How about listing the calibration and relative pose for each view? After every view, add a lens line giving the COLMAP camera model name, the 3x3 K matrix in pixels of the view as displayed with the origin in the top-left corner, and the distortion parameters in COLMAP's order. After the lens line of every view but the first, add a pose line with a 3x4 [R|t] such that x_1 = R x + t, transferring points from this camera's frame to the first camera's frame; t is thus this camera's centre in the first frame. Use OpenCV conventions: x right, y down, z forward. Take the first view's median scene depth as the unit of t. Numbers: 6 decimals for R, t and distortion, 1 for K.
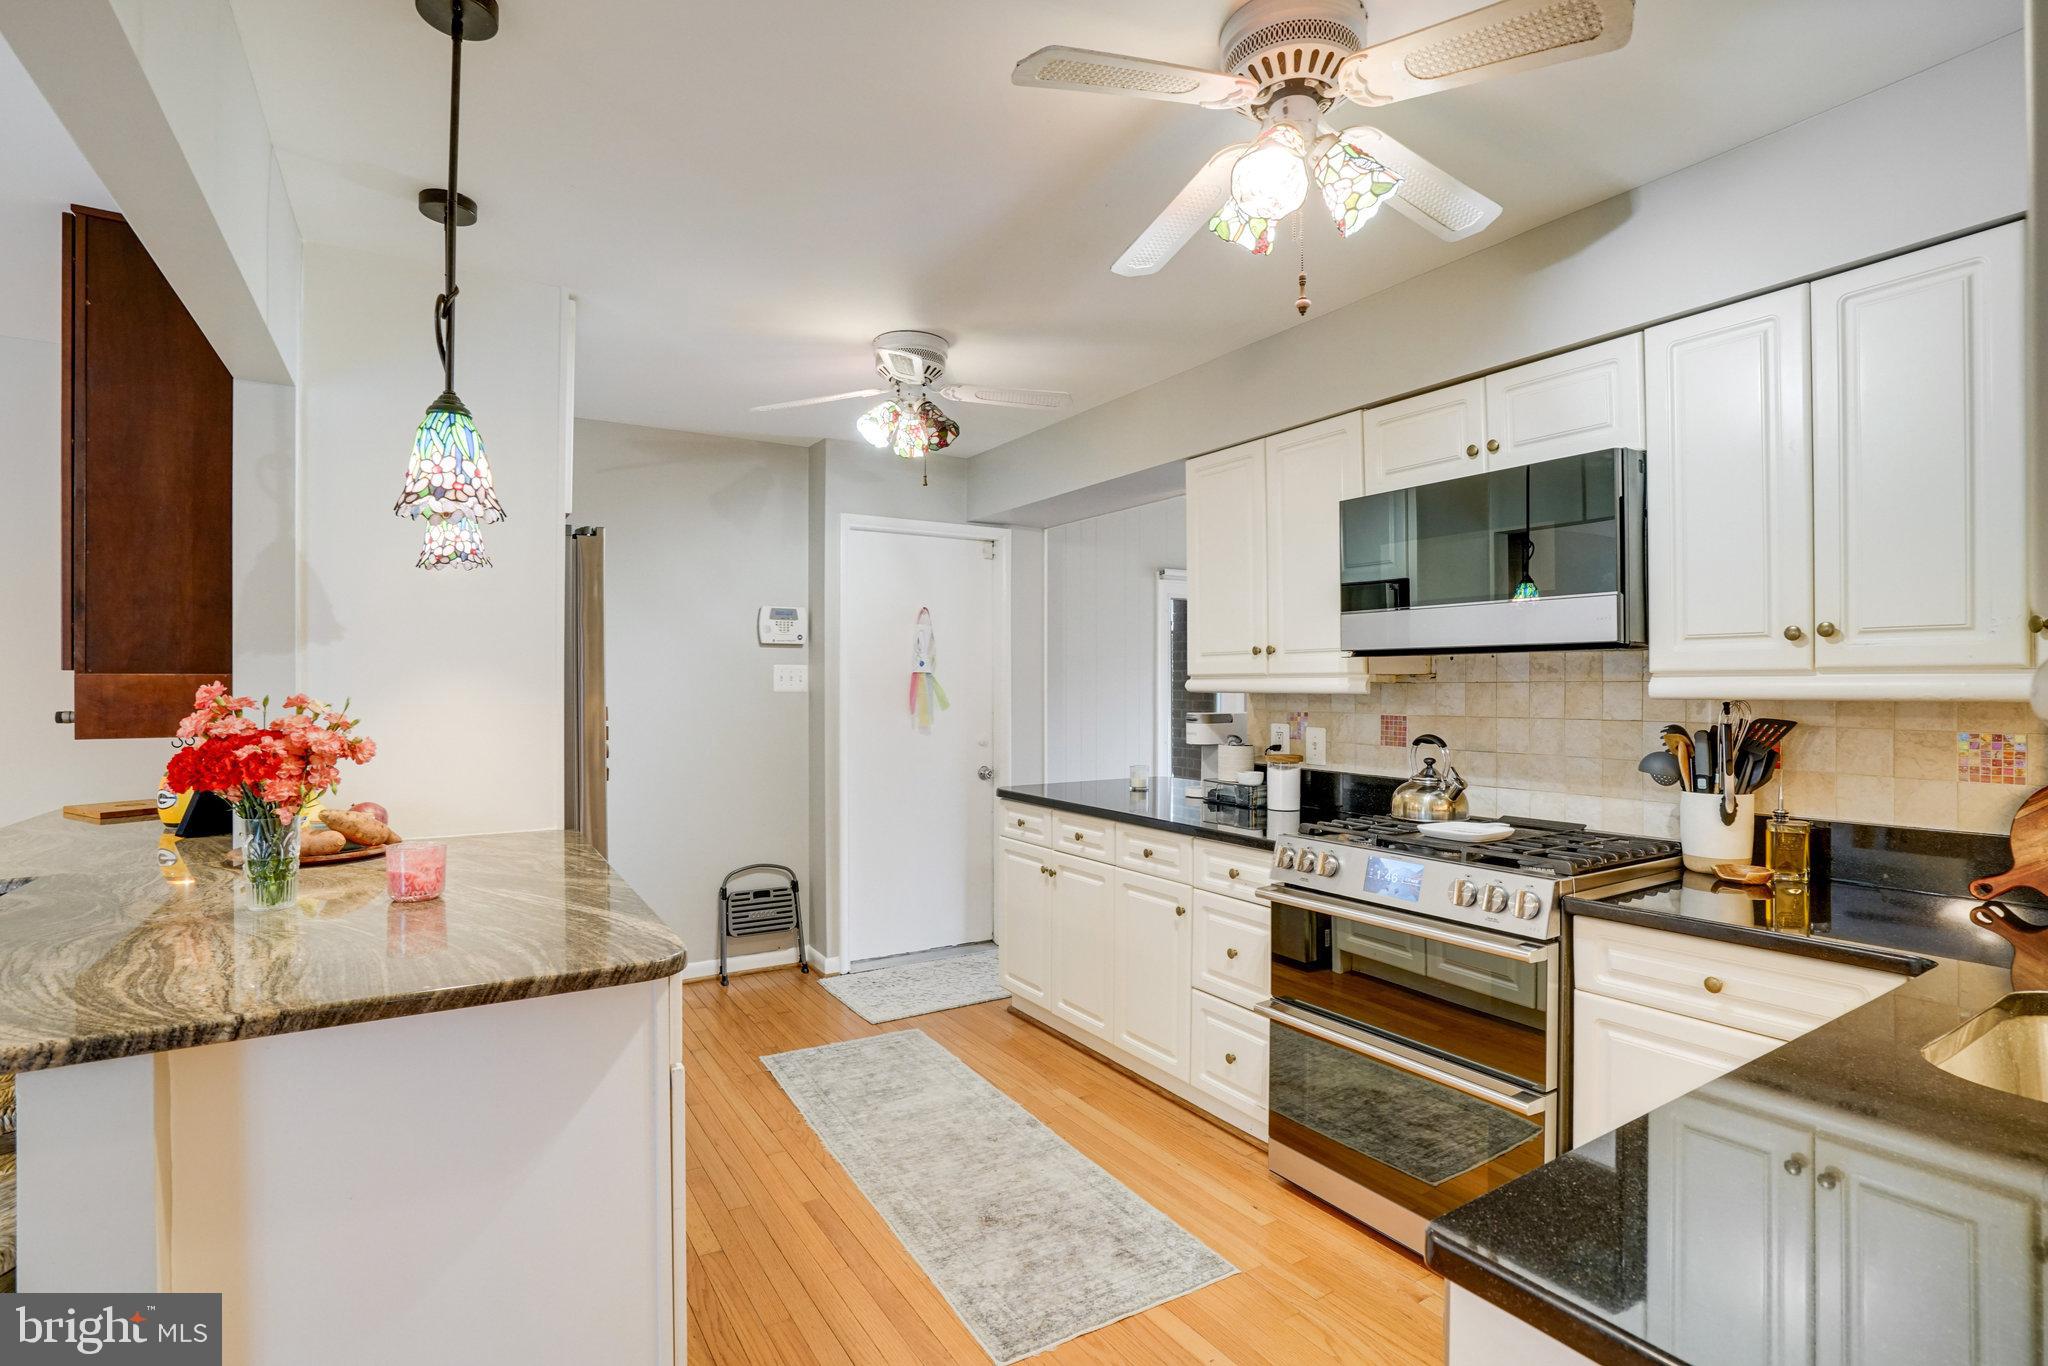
lens RADIAL K [[979.0, 0, 1036.8], [0, 979.0, 680.3], [0, 0, 1]] dist [-0.029328, -0.000199]
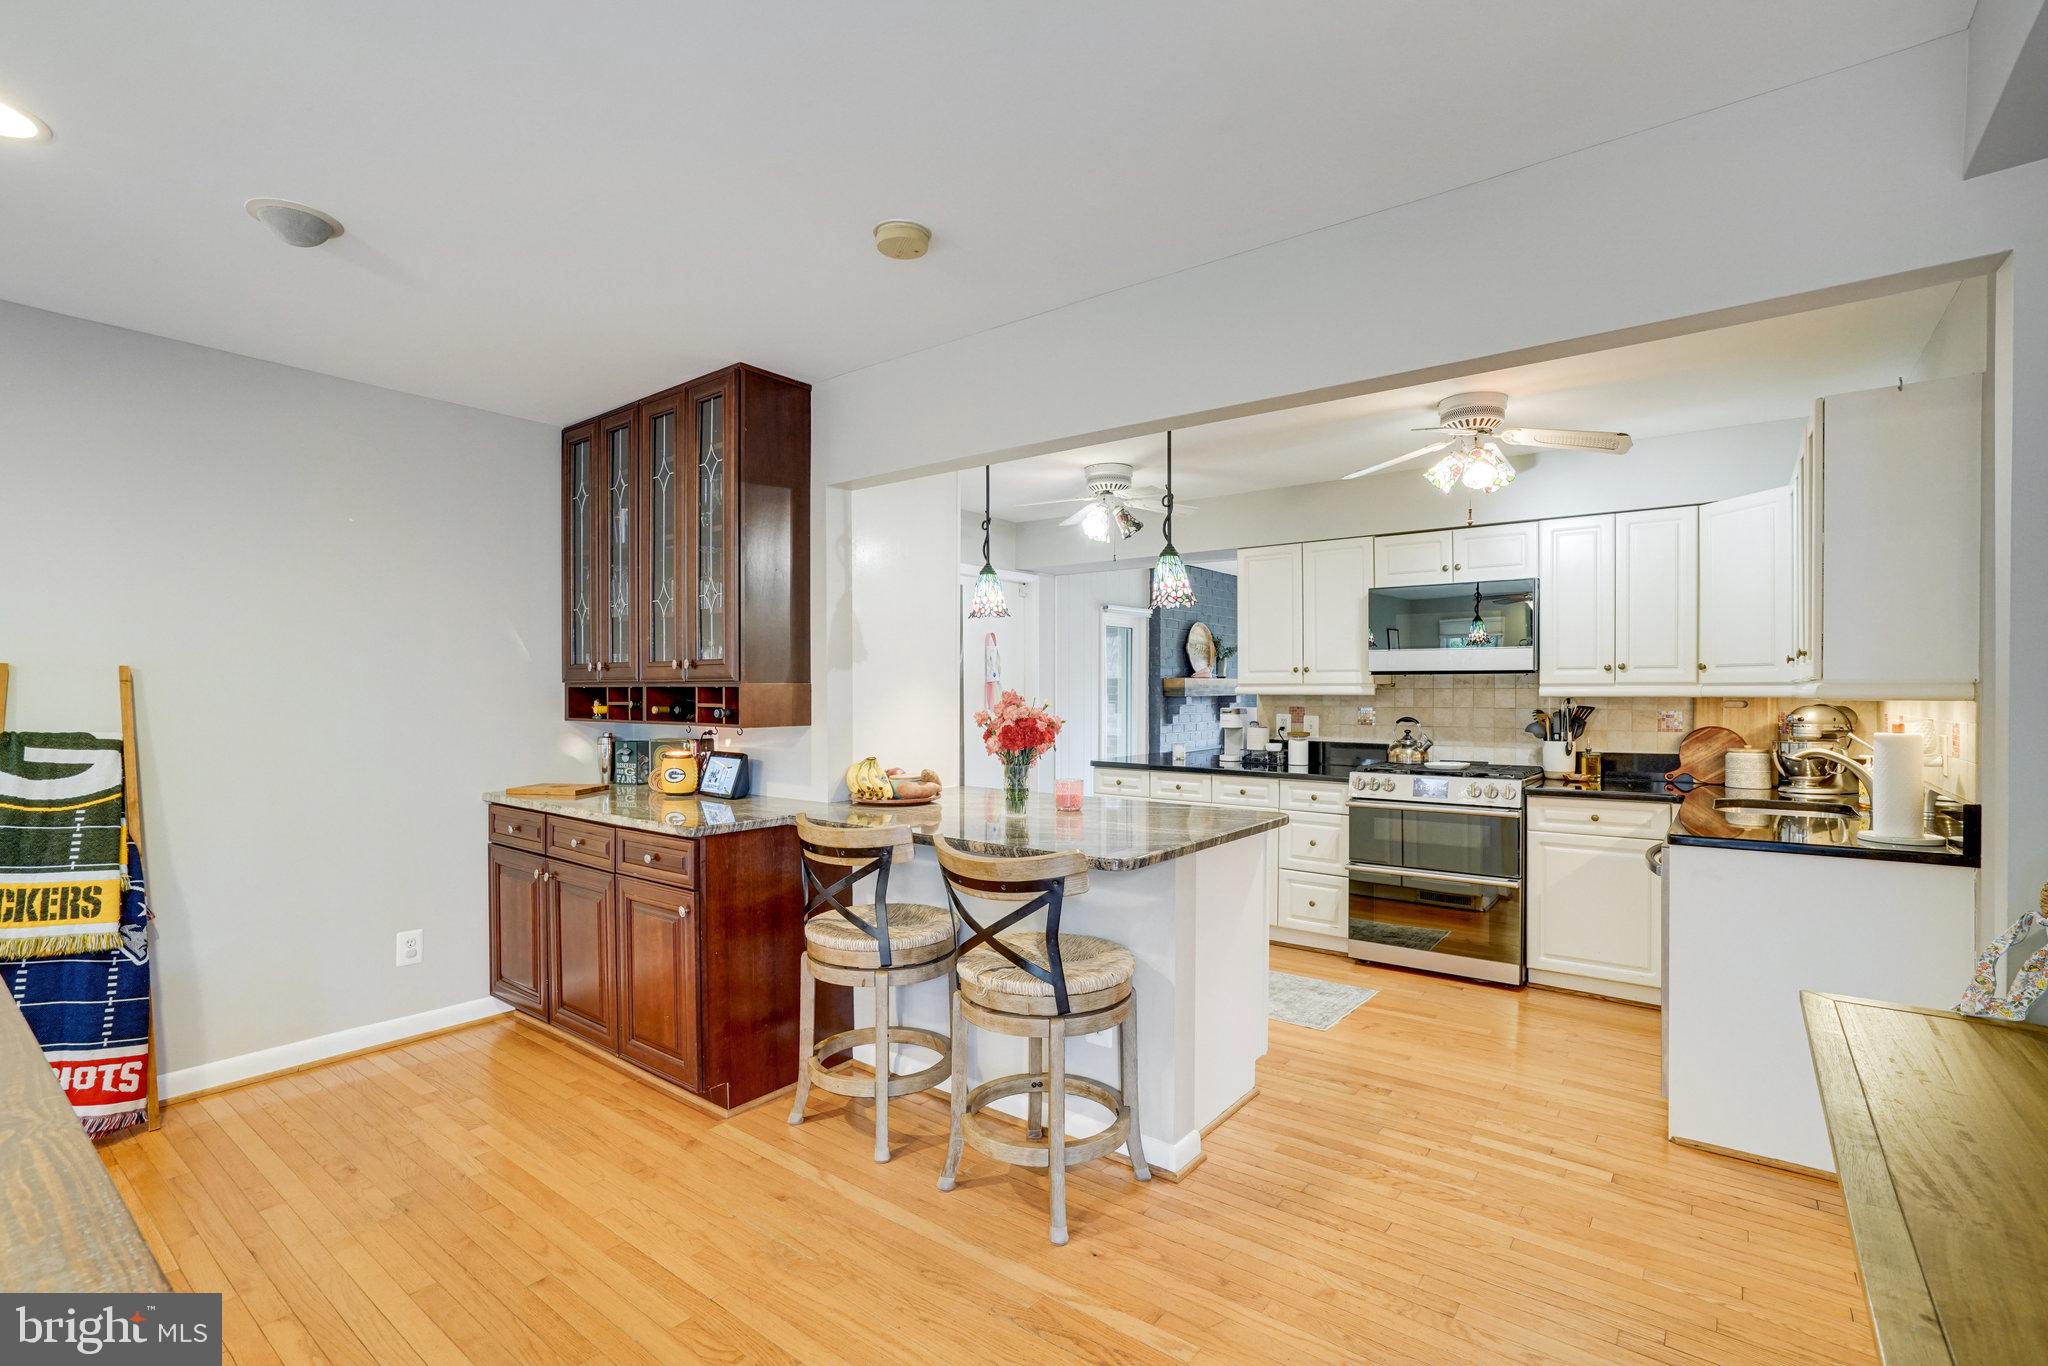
lens RADIAL K [[979.0, 0, 1011.6], [0, 979.0, 690.2], [0, 0, 1]] dist [-0.029328, -0.000199]
pose [[0.936661, -0.001076, 0.350235, -1.145066], [-0.001056, 0.999982, 0.005896, -0.006182], [-0.350235, -0.005893, 0.936643, -0.560050]]
